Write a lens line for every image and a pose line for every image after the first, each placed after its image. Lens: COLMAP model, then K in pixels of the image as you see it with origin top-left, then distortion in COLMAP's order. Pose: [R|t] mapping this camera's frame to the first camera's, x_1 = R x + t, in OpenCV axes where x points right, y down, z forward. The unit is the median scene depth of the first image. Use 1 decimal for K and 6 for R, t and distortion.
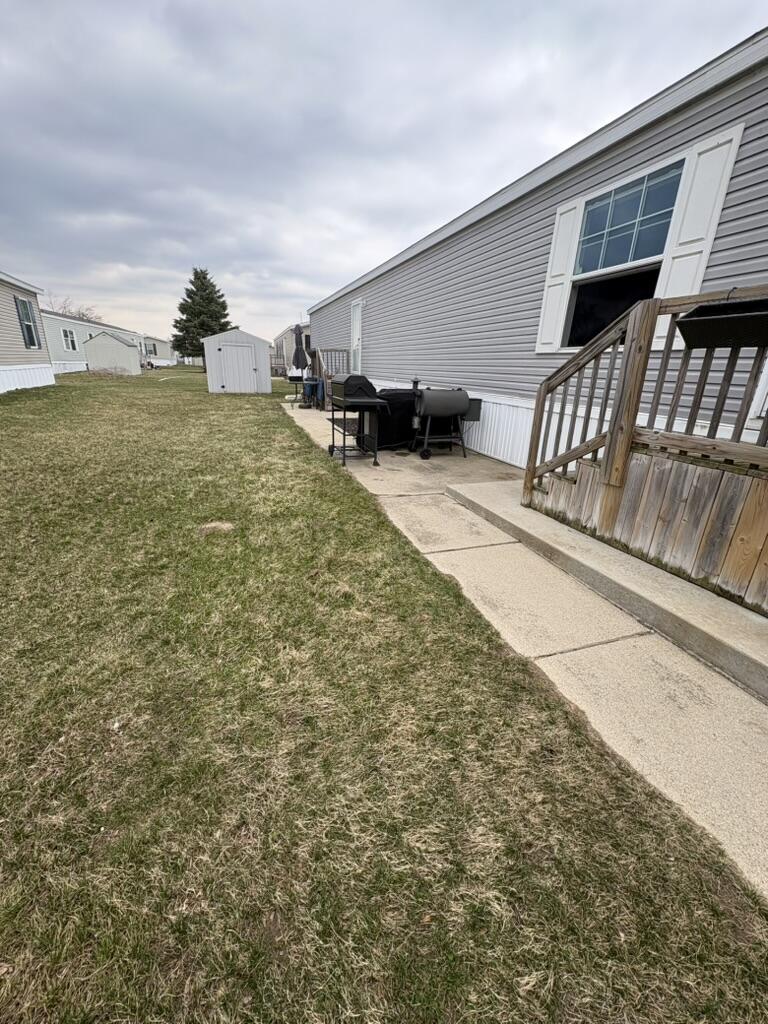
lens RADIAL K [[407.8, 0, 383.8], [0, 407.8, 514.5], [0, 0, 1]] dist [-0.000172, 0.000333]
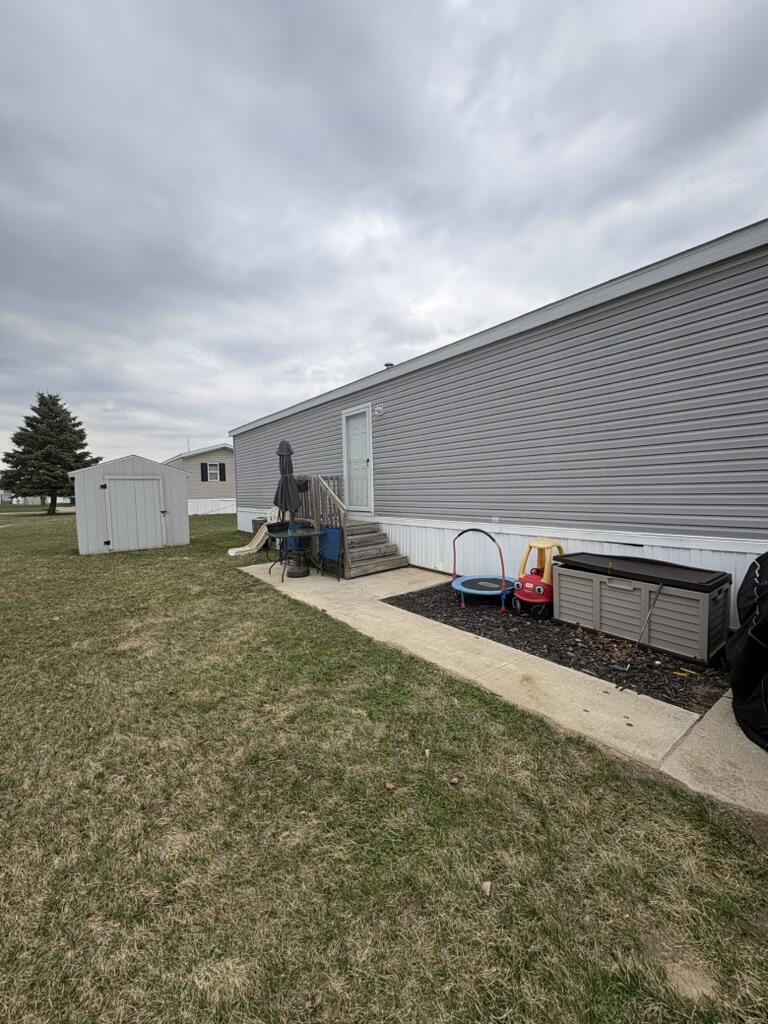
lens RADIAL K [[407.8, 0, 386.1], [0, 407.8, 514.6], [0, 0, 1]] dist [-0.000172, 0.000333]
pose [[0.948214, -0.078275, 0.307837, -0.824870], [0.160889, 0.953994, -0.253003, -0.596411], [-0.273871, 0.289429, 0.917184, 1.409235]]
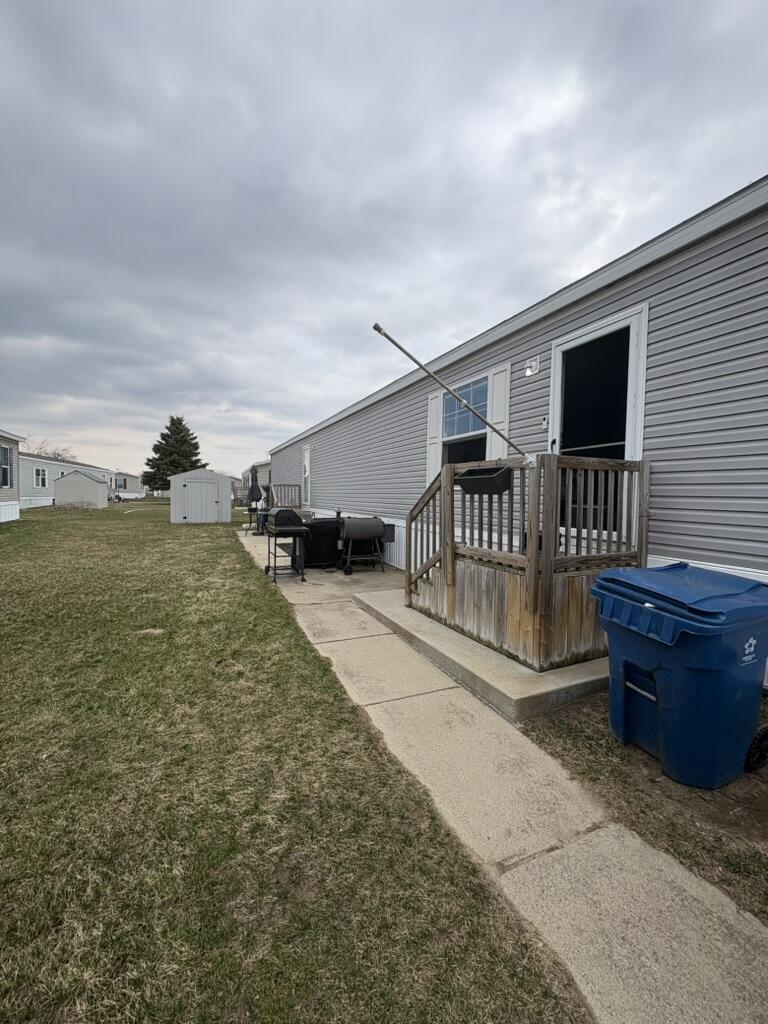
lens RADIAL K [[407.8, 0, 383.8], [0, 407.8, 514.8], [0, 0, 1]] dist [-0.000172, 0.000333]
pose [[0.996369, -0.023123, 0.081934, 0.191311], [0.046097, 0.955651, -0.290870, 0.077852], [-0.071575, 0.293591, 0.953248, -0.308171]]
